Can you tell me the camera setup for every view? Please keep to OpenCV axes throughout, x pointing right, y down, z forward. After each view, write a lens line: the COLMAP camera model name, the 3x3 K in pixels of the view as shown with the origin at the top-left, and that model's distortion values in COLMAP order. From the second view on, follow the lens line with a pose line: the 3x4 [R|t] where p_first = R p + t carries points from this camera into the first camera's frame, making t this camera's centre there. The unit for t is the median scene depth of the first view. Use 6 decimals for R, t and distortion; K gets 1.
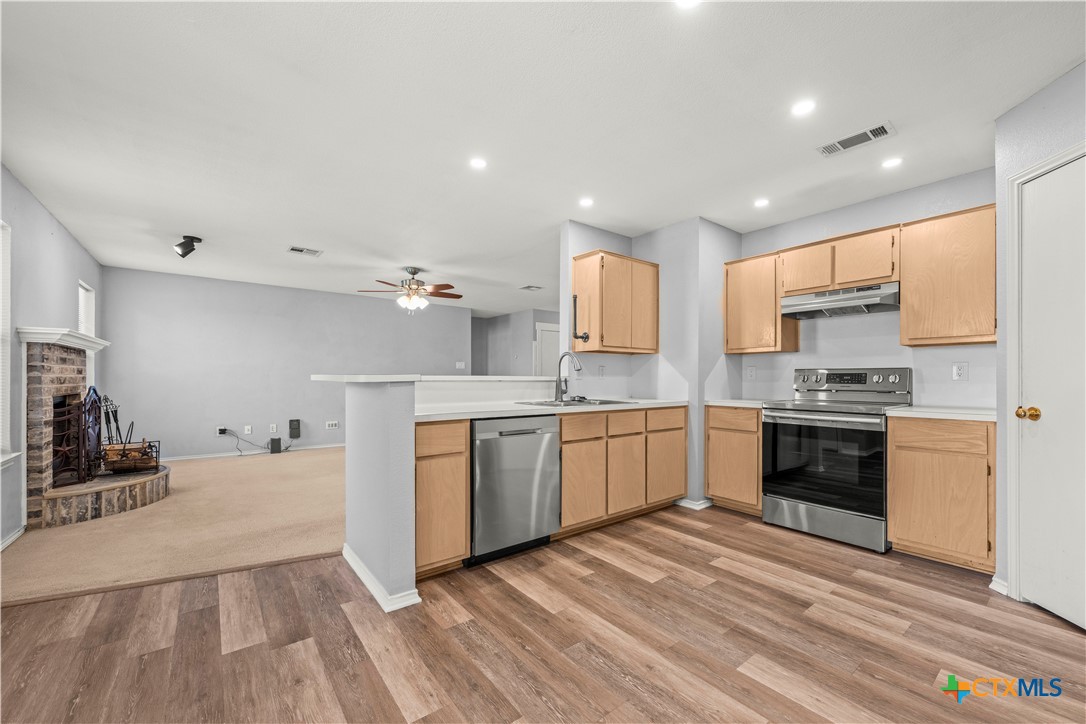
lens RADIAL K [[432.0, 0, 548.6], [0, 432.0, 377.3], [0, 0, 1]] dist [-0.002858, -0.000112]
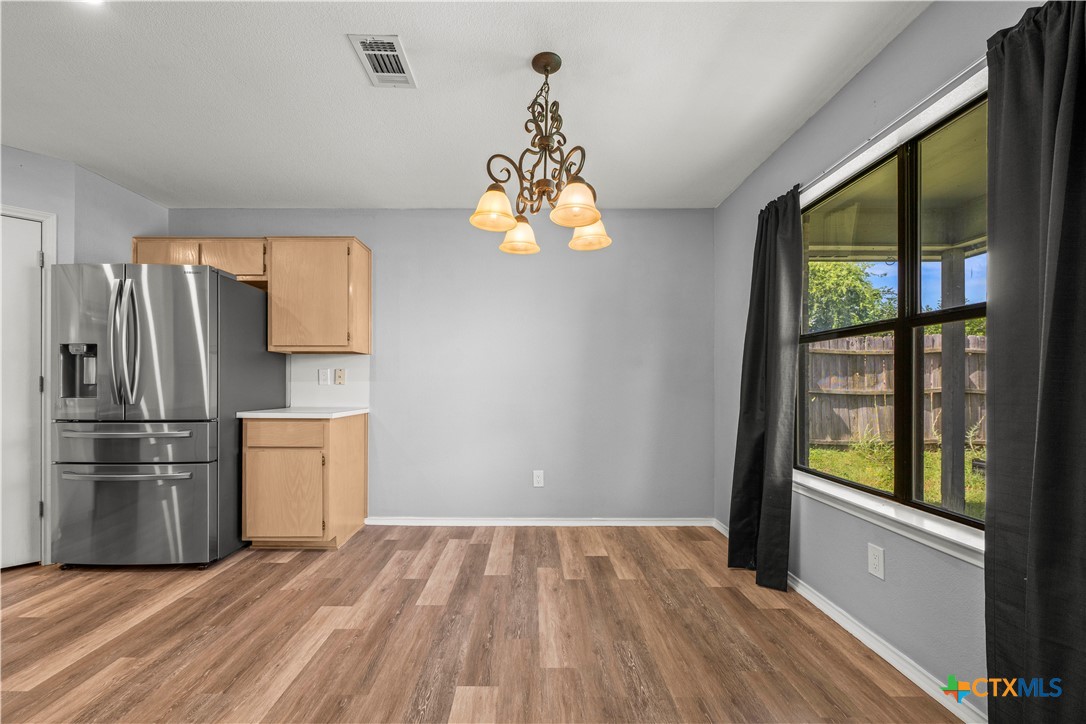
lens RADIAL K [[432.0, 0, 522.3], [0, 432.0, 384.5], [0, 0, 1]] dist [-0.002858, -0.000112]
pose [[-0.779483, -0.004513, 0.626407, -0.518224], [-0.005625, 0.999984, 0.000206, 0.001417], [-0.626398, -0.003363, -0.779496, 0.552771]]
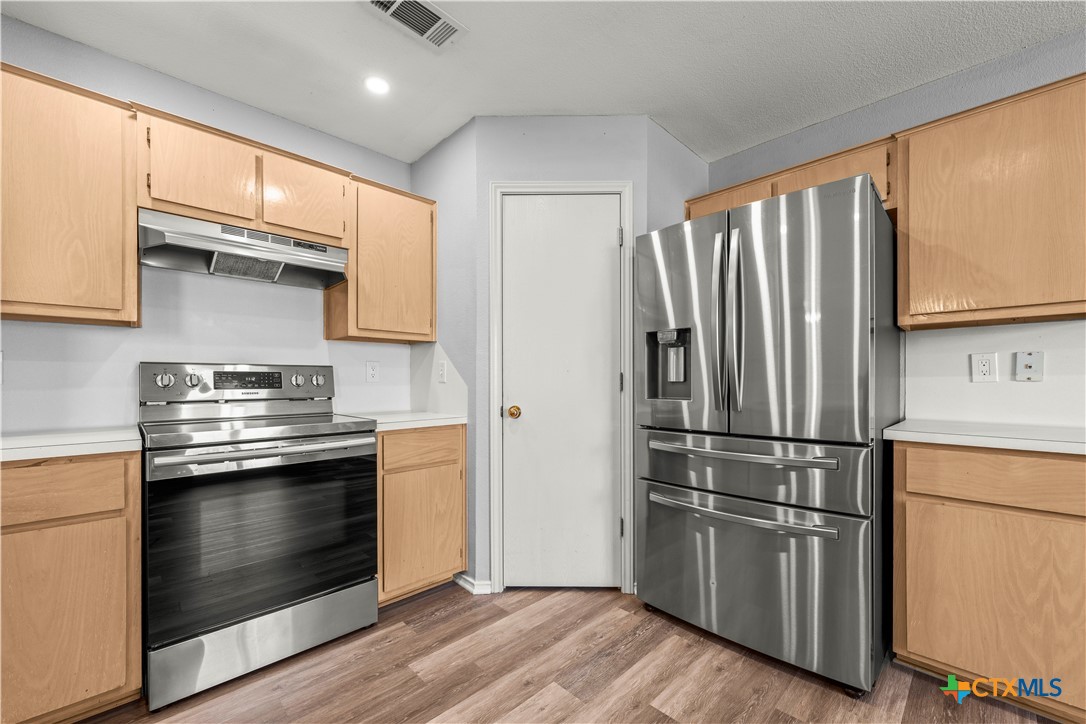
lens RADIAL K [[432.0, 0, 552.1], [0, 432.0, 381.5], [0, 0, 1]] dist [-0.002858, -0.000112]
pose [[-0.115740, -0.006071, 0.993261, 0.026898], [-0.000027, 0.999981, 0.006108, 0.001187], [-0.993280, 0.000680, -0.115738, 0.683603]]
